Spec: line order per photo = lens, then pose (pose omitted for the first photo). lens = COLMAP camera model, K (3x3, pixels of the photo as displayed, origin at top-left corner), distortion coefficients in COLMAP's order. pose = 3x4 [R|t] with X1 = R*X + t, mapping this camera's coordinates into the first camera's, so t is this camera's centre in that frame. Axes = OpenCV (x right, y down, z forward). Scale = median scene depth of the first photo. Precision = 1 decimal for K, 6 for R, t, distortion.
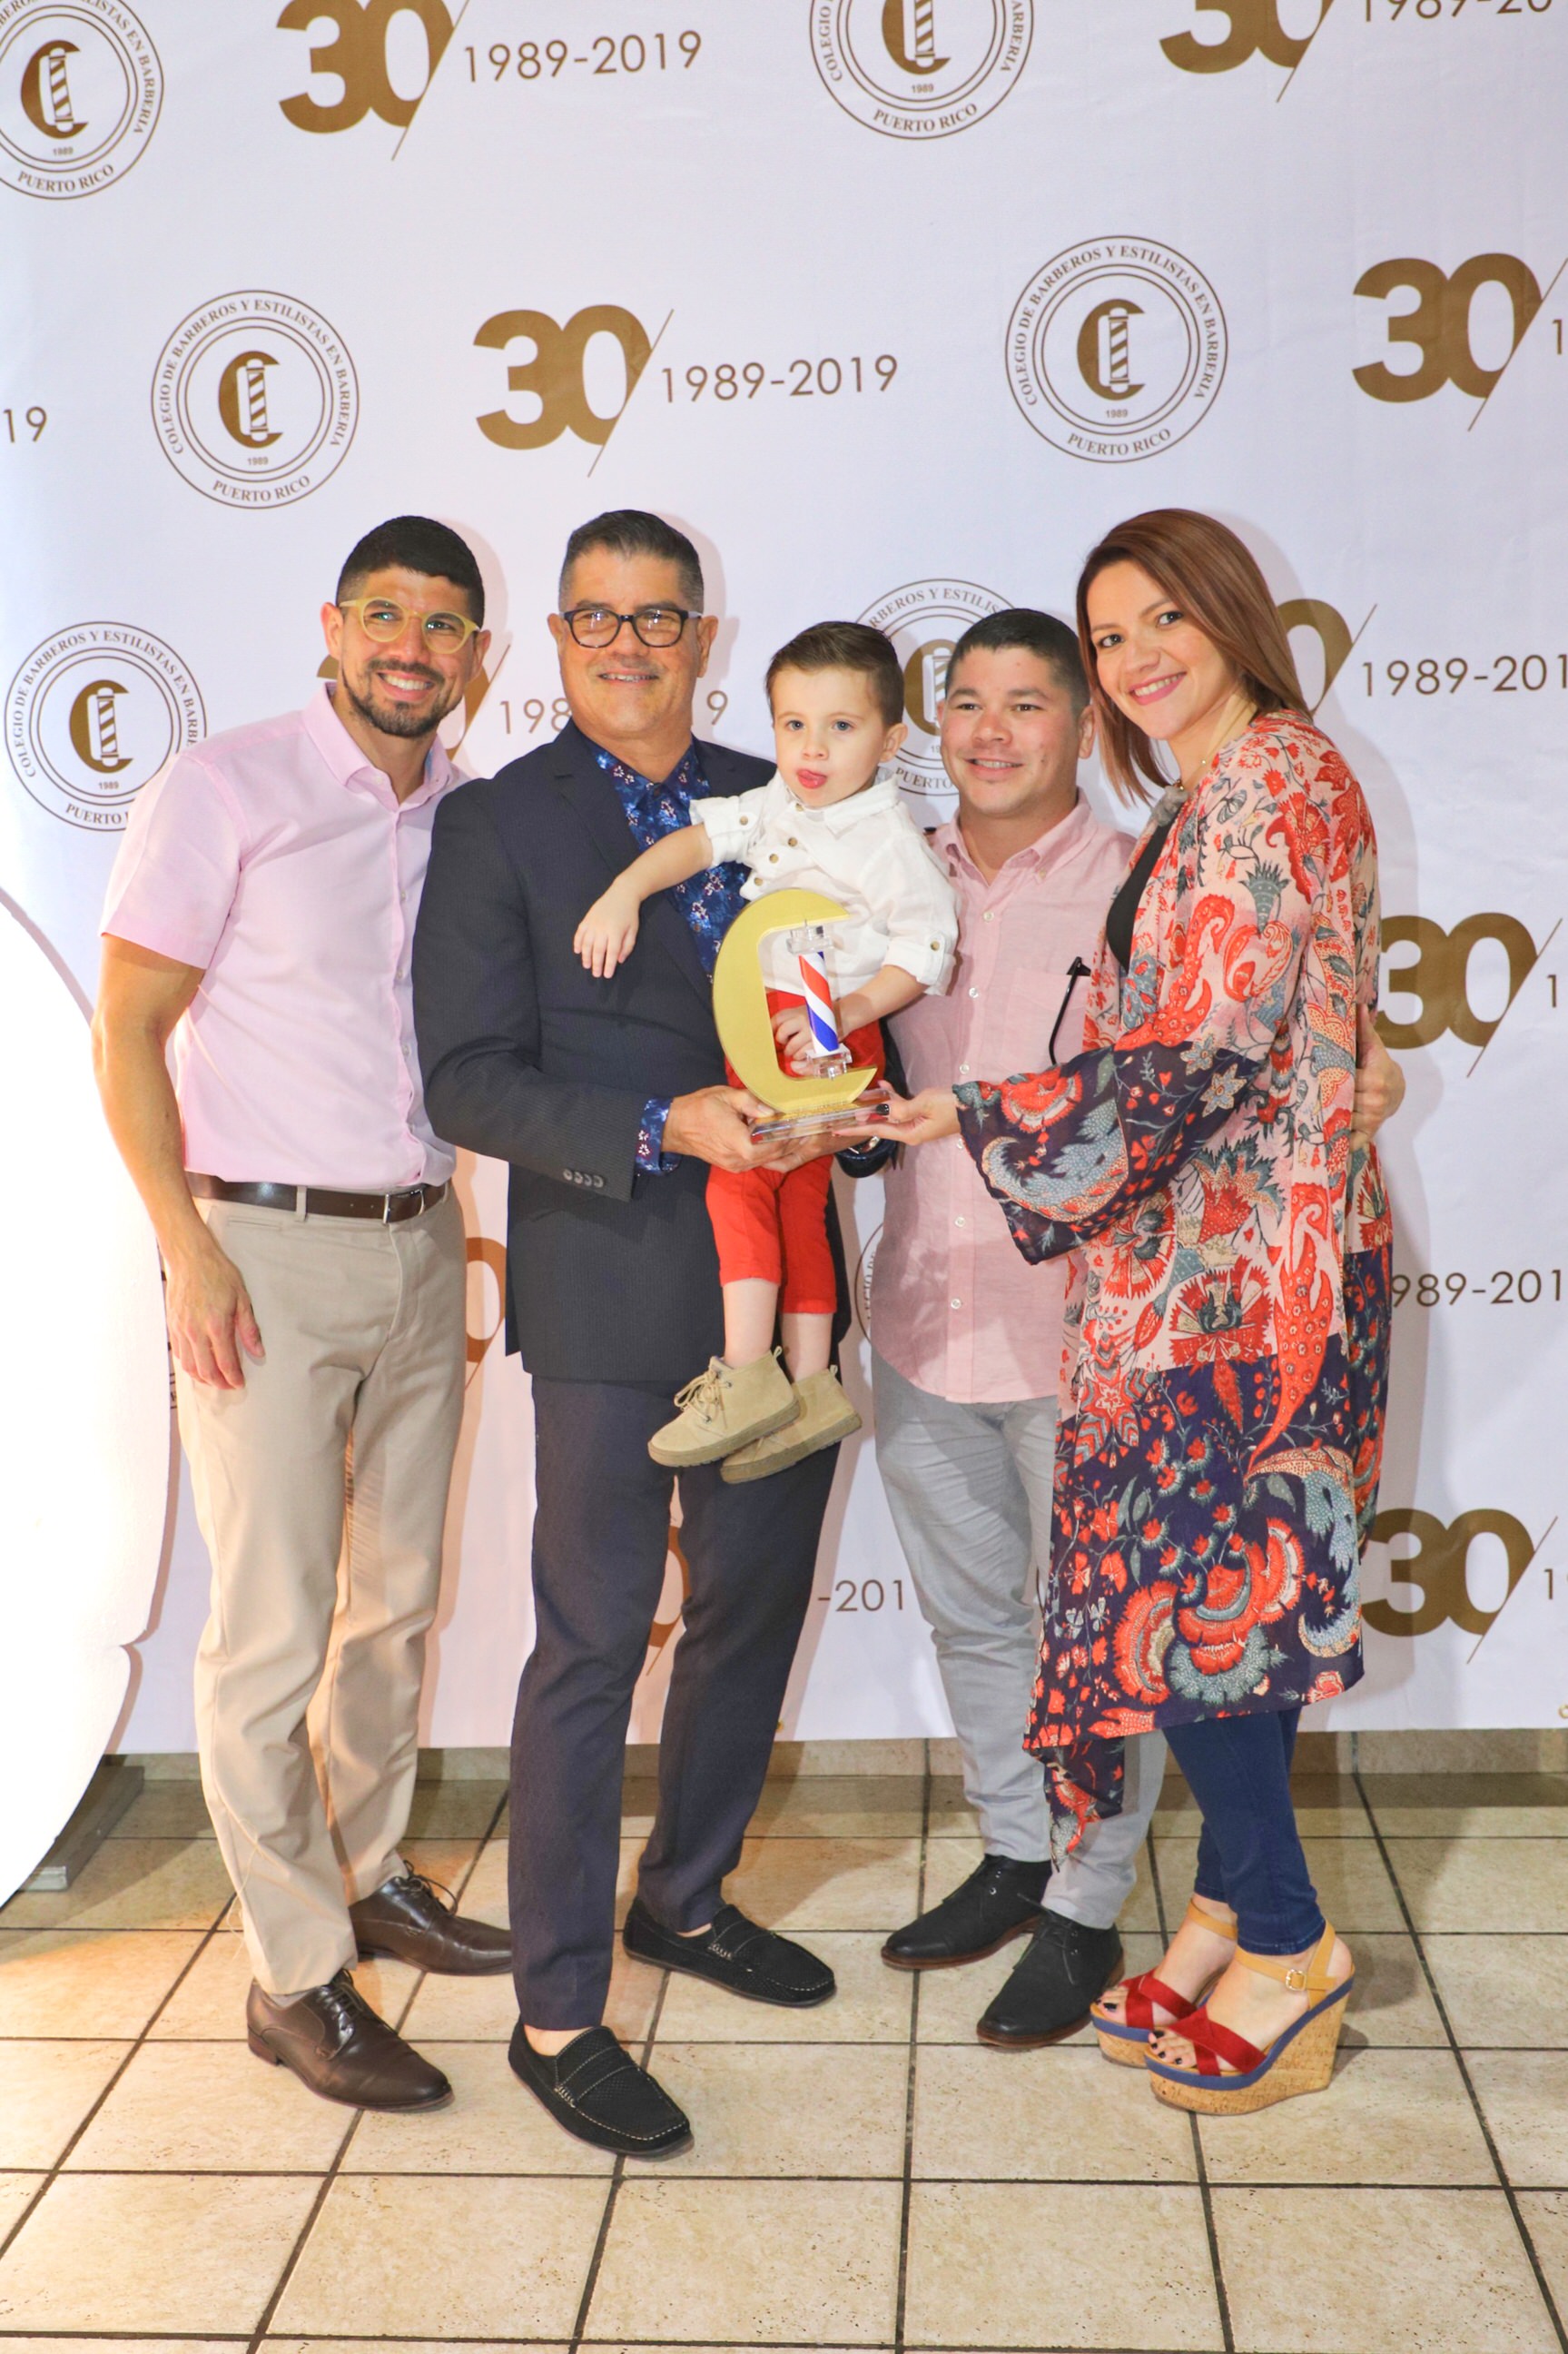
lens RADIAL K [[2775.0, 0, 708.6], [0, 2775.0, 1160.7], [0, 0, 1]] dist [0.007931, 0.000000]
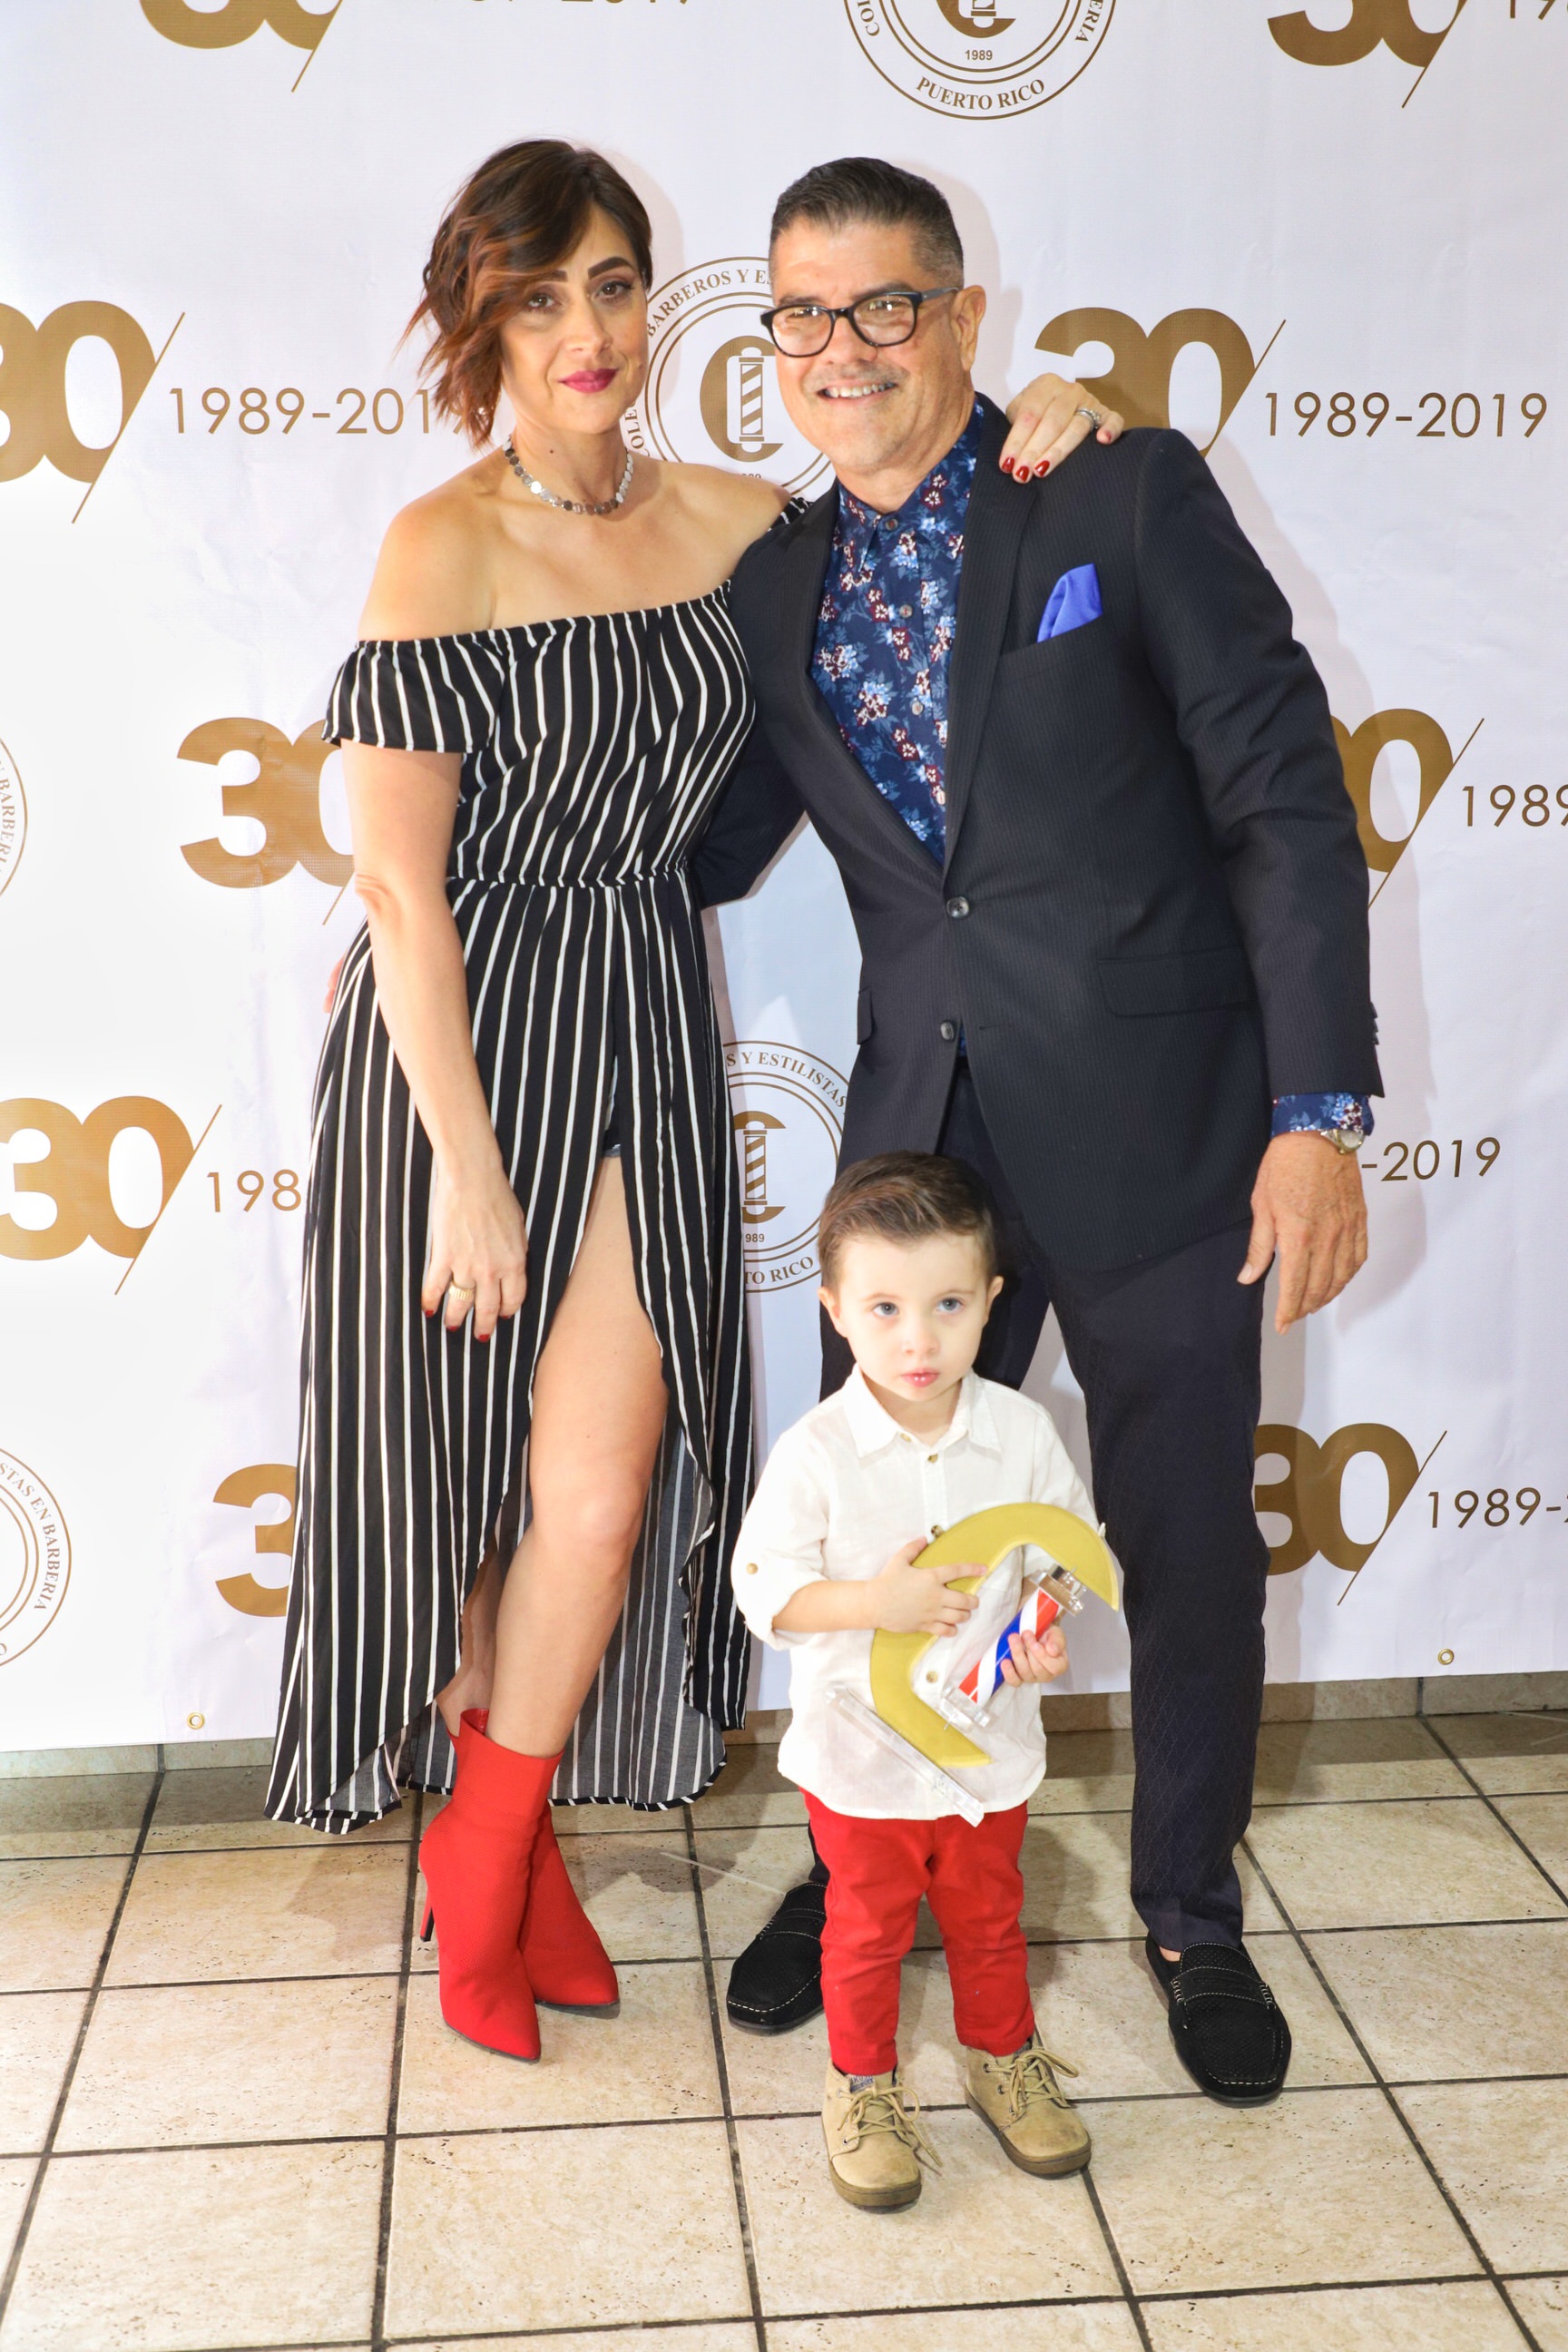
lens RADIAL K [[2776.1, 0, 760.1], [0, 2776.1, 1162.8], [0, 0, 1]] dist [0.004291, 0.000000]
pose [[0.980734, -0.000330, 0.195349, -0.073372], [-0.010154, 0.998561, 0.052664, 0.004231], [-0.195085, -0.053633, 0.979319, 0.241436]]
